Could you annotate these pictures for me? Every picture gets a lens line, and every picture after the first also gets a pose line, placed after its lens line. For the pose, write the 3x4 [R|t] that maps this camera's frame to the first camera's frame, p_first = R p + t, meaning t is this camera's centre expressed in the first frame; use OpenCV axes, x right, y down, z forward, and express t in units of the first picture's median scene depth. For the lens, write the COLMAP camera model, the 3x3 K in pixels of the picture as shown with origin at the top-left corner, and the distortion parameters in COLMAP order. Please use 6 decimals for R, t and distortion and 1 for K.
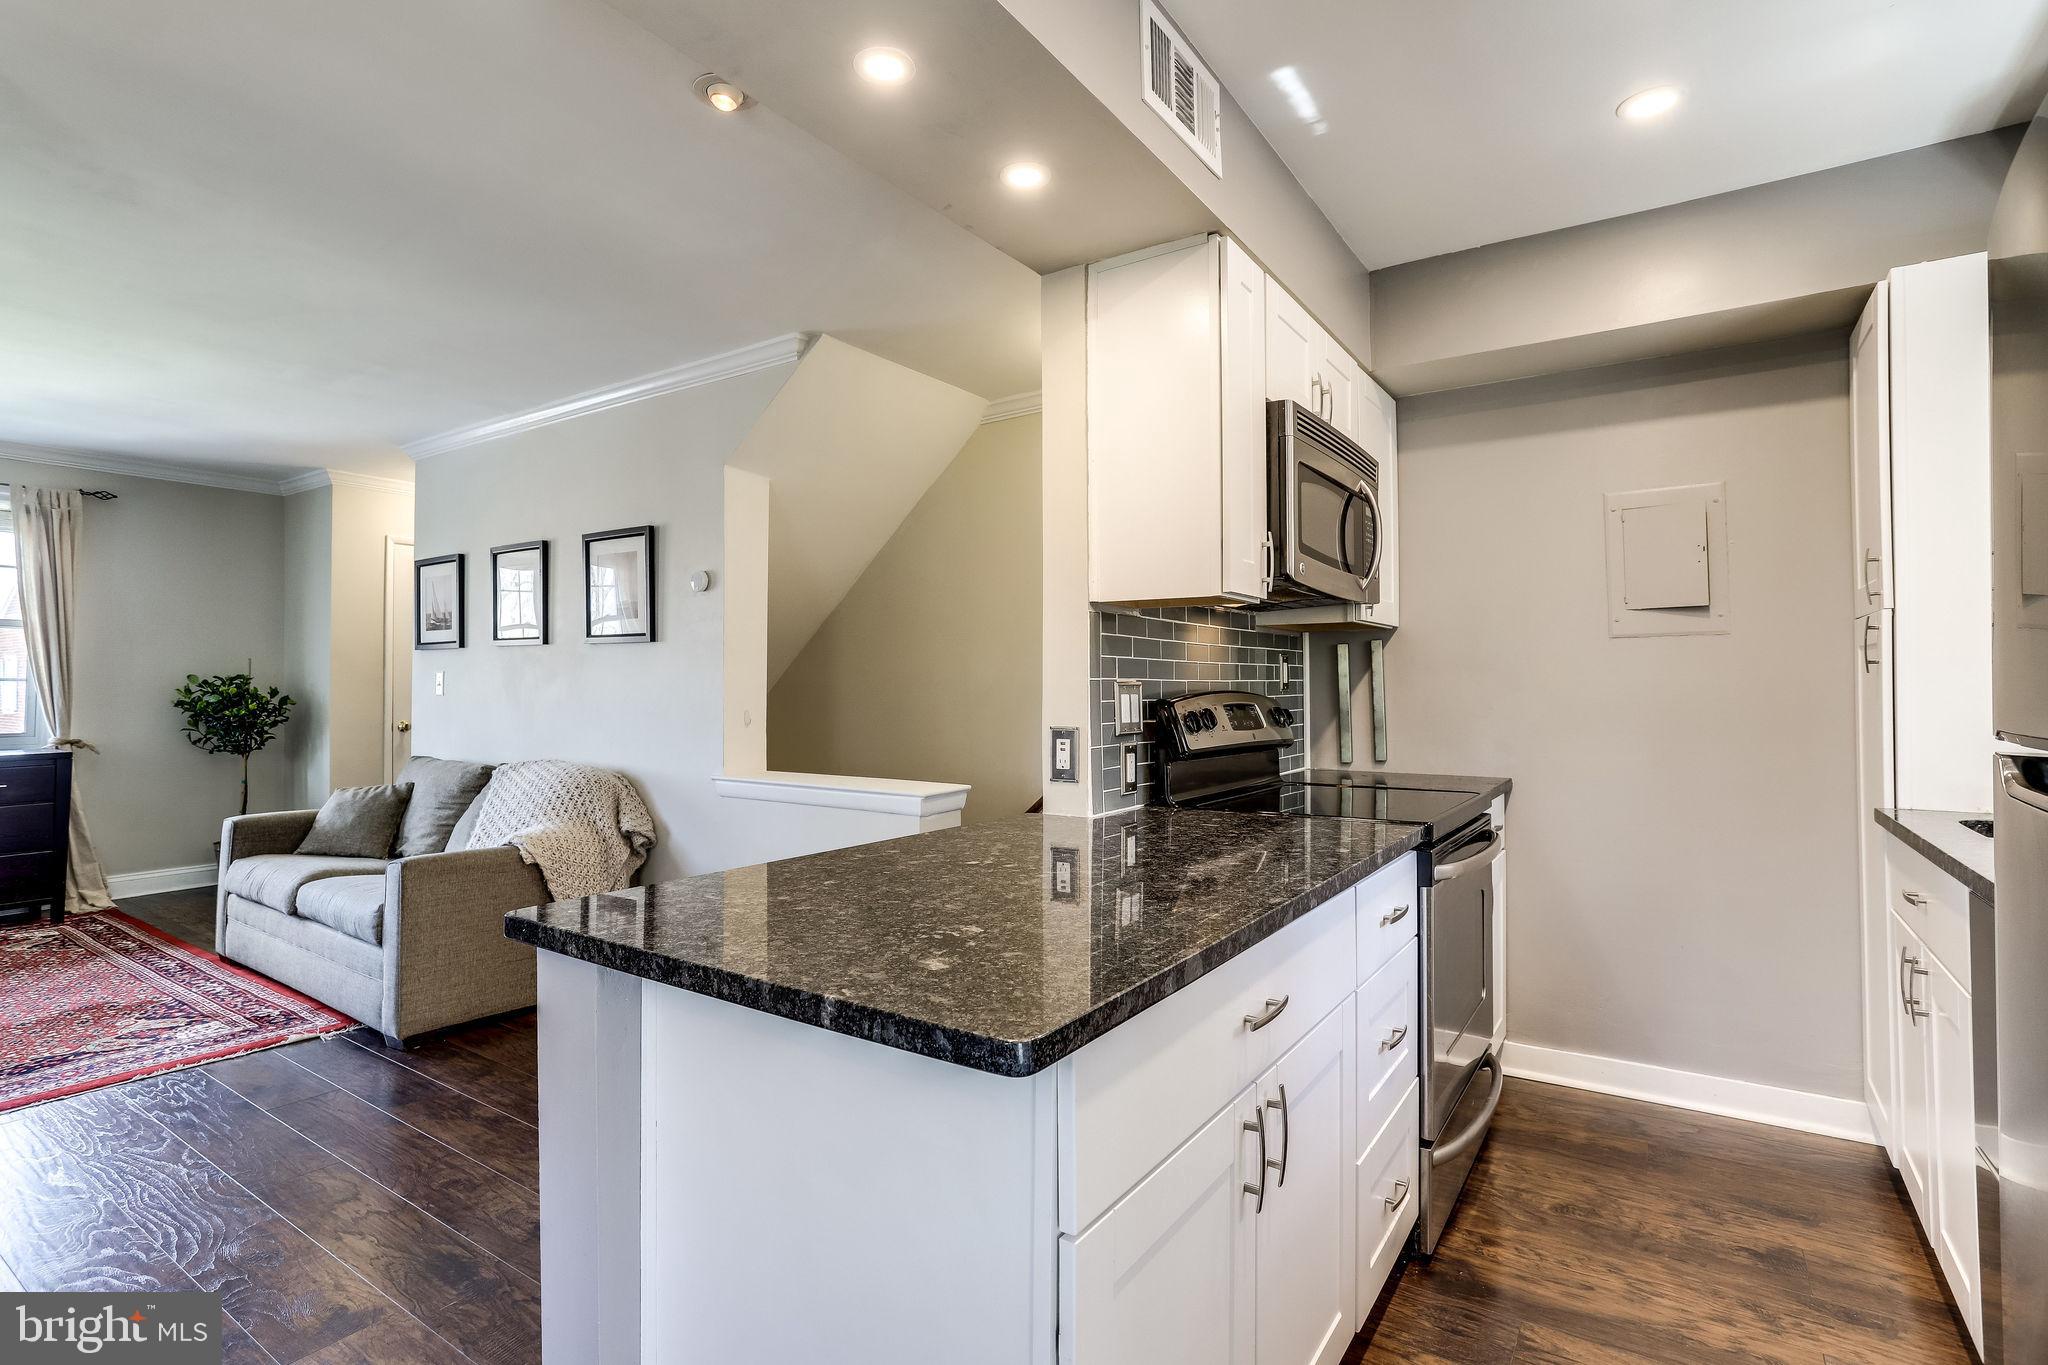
lens RADIAL K [[978.5, 0, 1025.0], [0, 978.5, 666.2], [0, 0, 1]] dist [-0.036312, 0.017273]
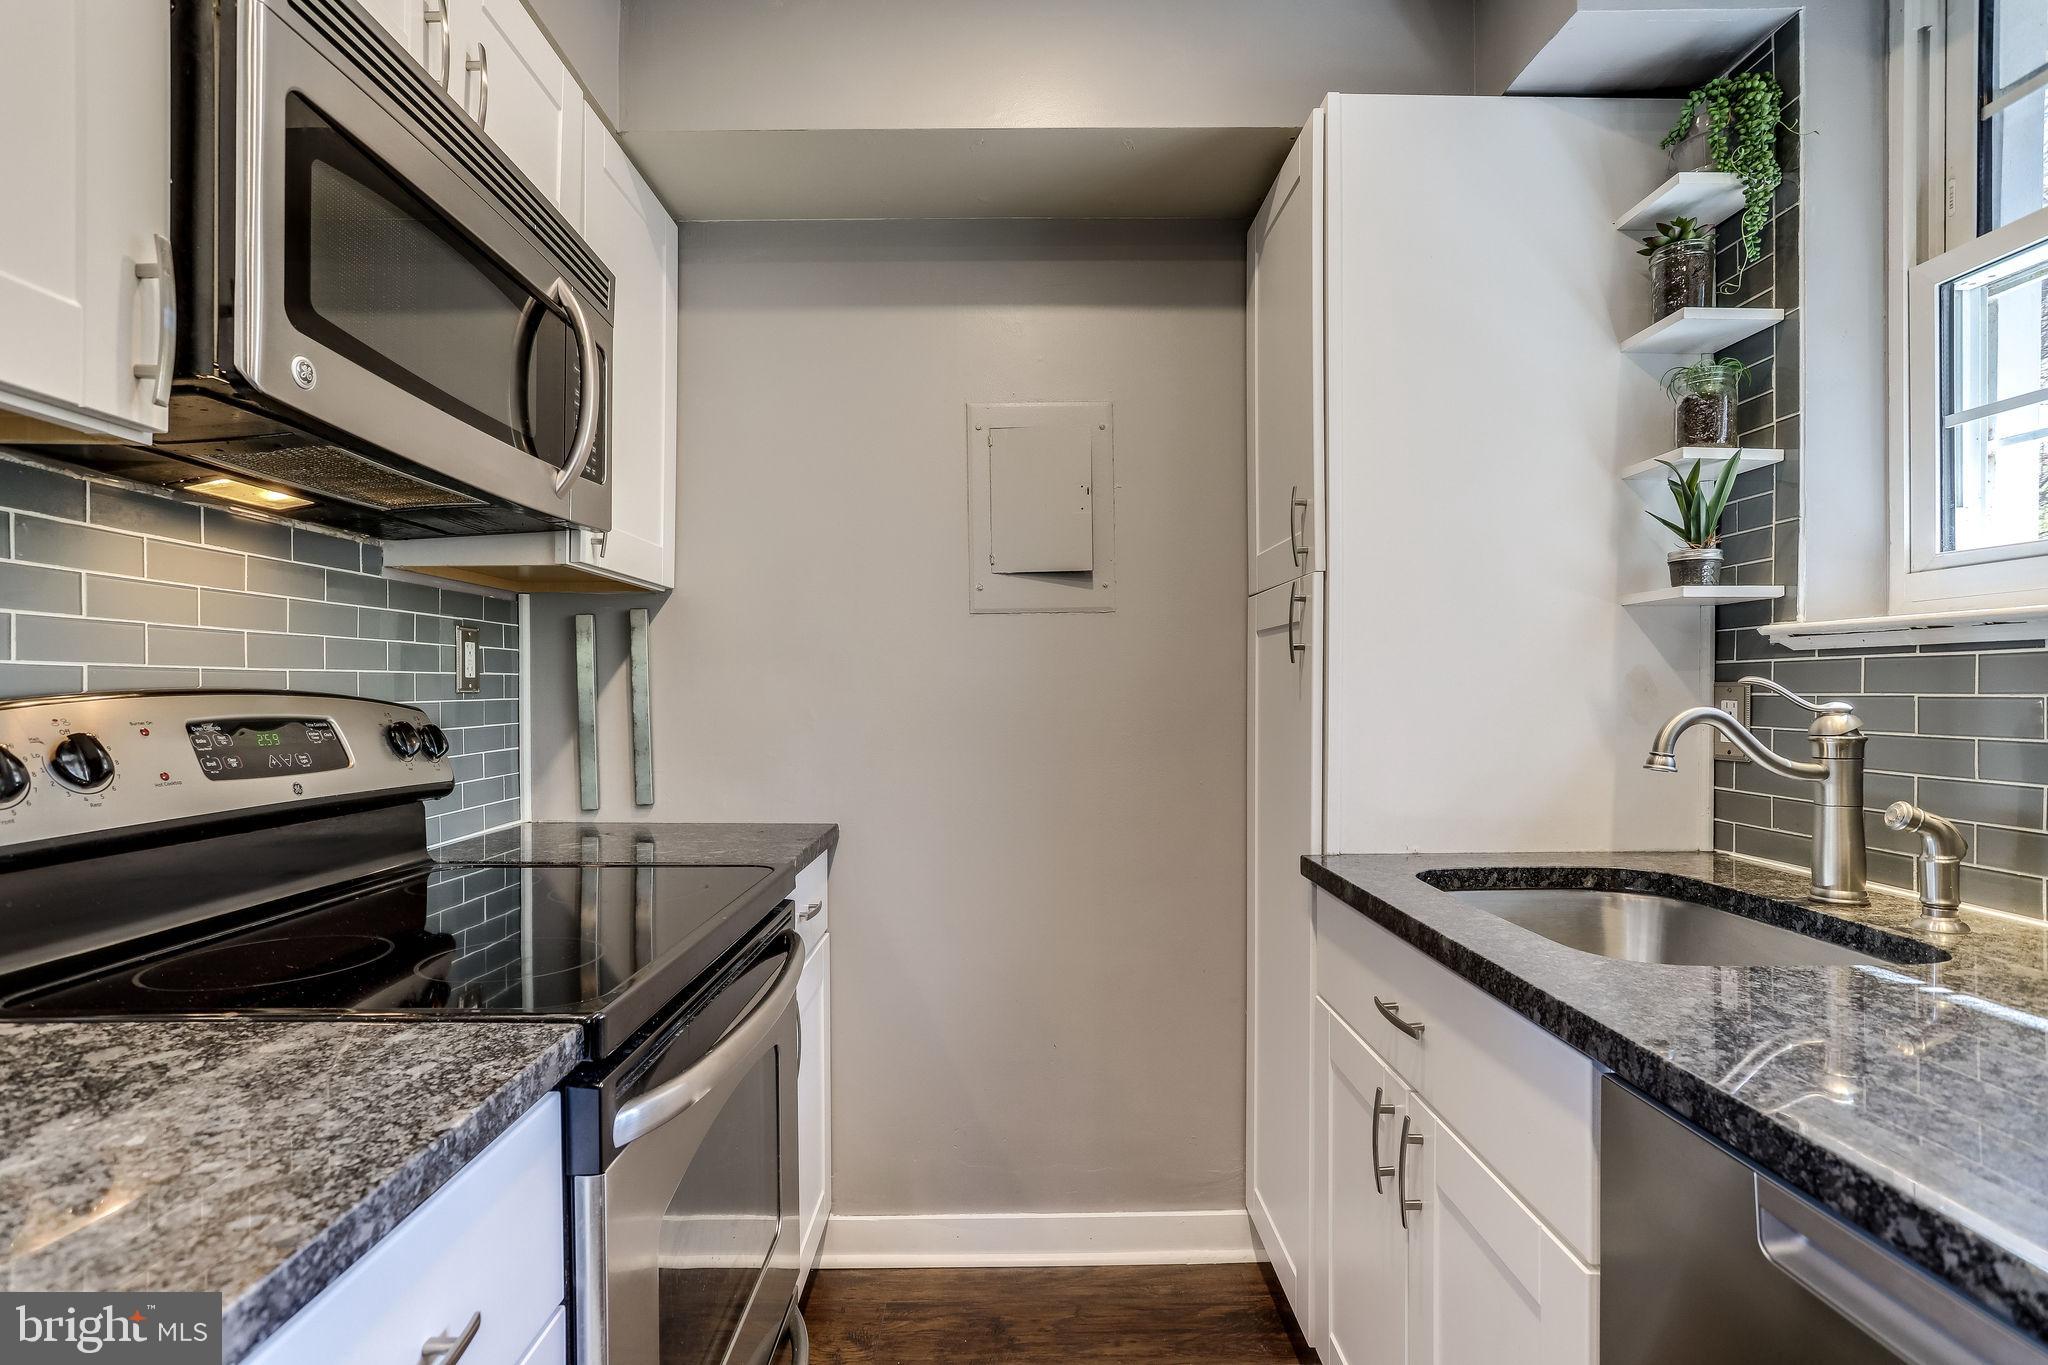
lens RADIAL K [[1056.2, 0, 1023.1], [0, 1056.2, 685.7], [0, 0, 1]] dist [-0.034267, 0.020637]
pose [[0.821586, 0.002273, 0.570080, 0.204992], [-0.012016, 0.999839, 0.013331, 0.011343], [-0.569958, -0.017803, 0.821481, 0.357085]]
